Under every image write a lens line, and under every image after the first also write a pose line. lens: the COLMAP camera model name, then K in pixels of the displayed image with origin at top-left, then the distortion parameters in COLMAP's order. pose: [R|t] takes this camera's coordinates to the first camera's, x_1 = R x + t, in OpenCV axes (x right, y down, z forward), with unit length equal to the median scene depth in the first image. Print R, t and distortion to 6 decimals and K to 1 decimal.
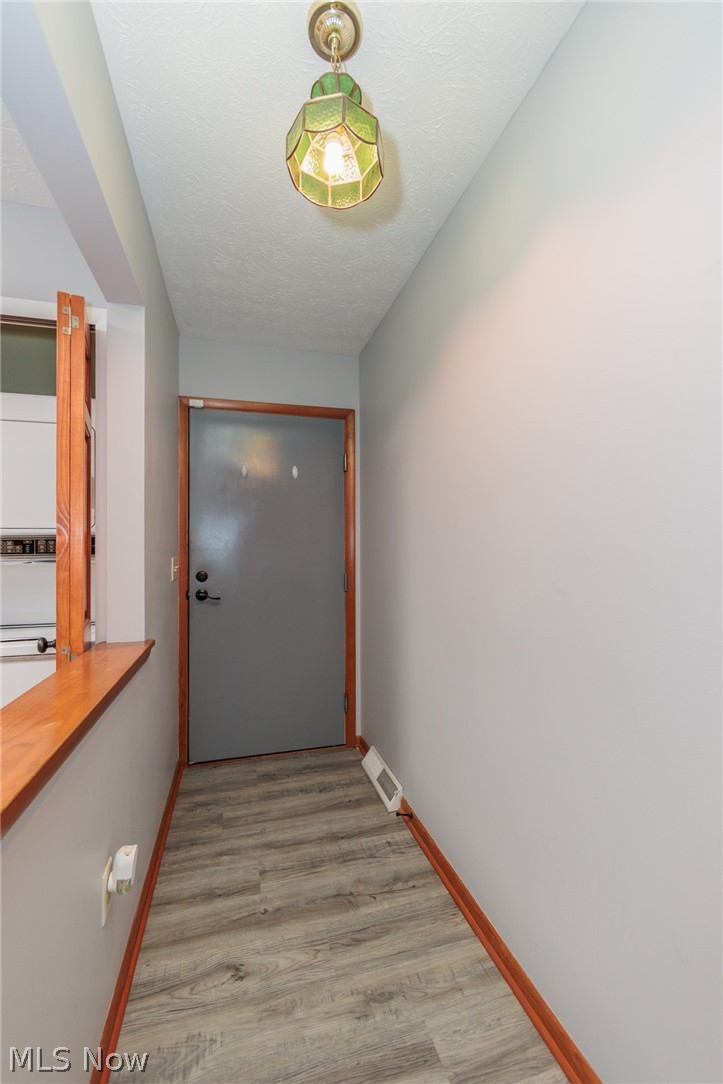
lens RADIAL K [[438.4, 0, 356.2], [0, 438.4, 544.7], [0, 0, 1]] dist [-0.009646, -0.000274]
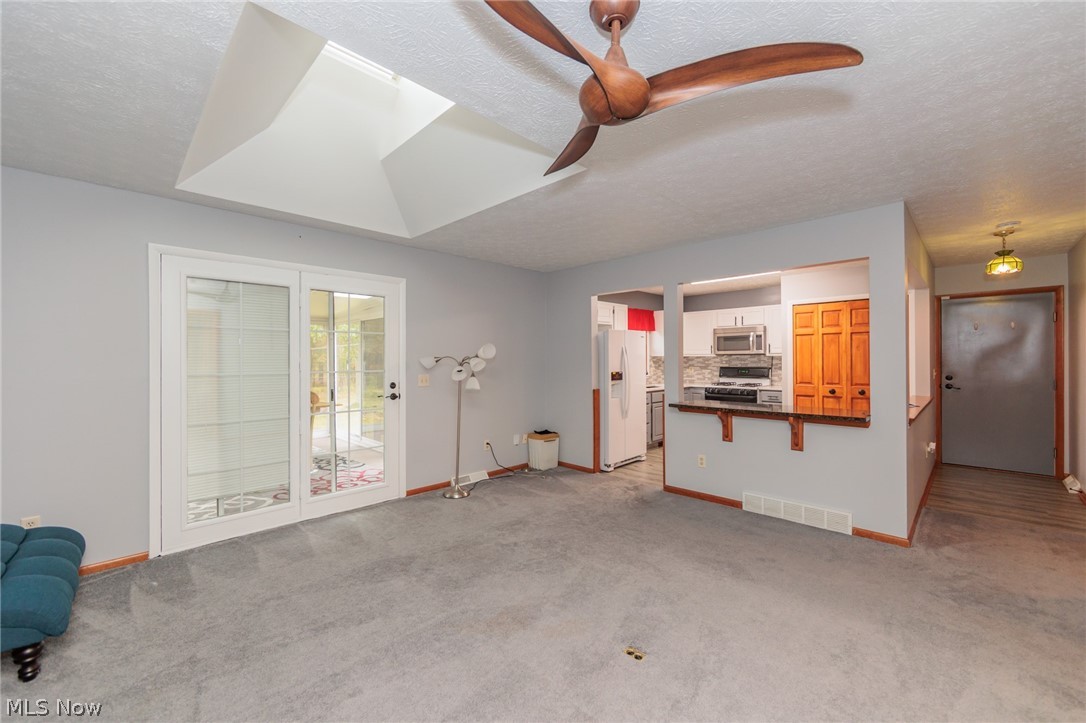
lens RADIAL K [[430.3, 0, 546.8], [0, 430.3, 360.8], [0, 0, 1]] dist [0.001815, 0.000198]
pose [[0.504098, 0.004915, -0.863632, 0.488366], [0.011887, 0.999850, 0.012629, -0.062790], [0.863564, -0.016632, 0.503964, -1.798176]]
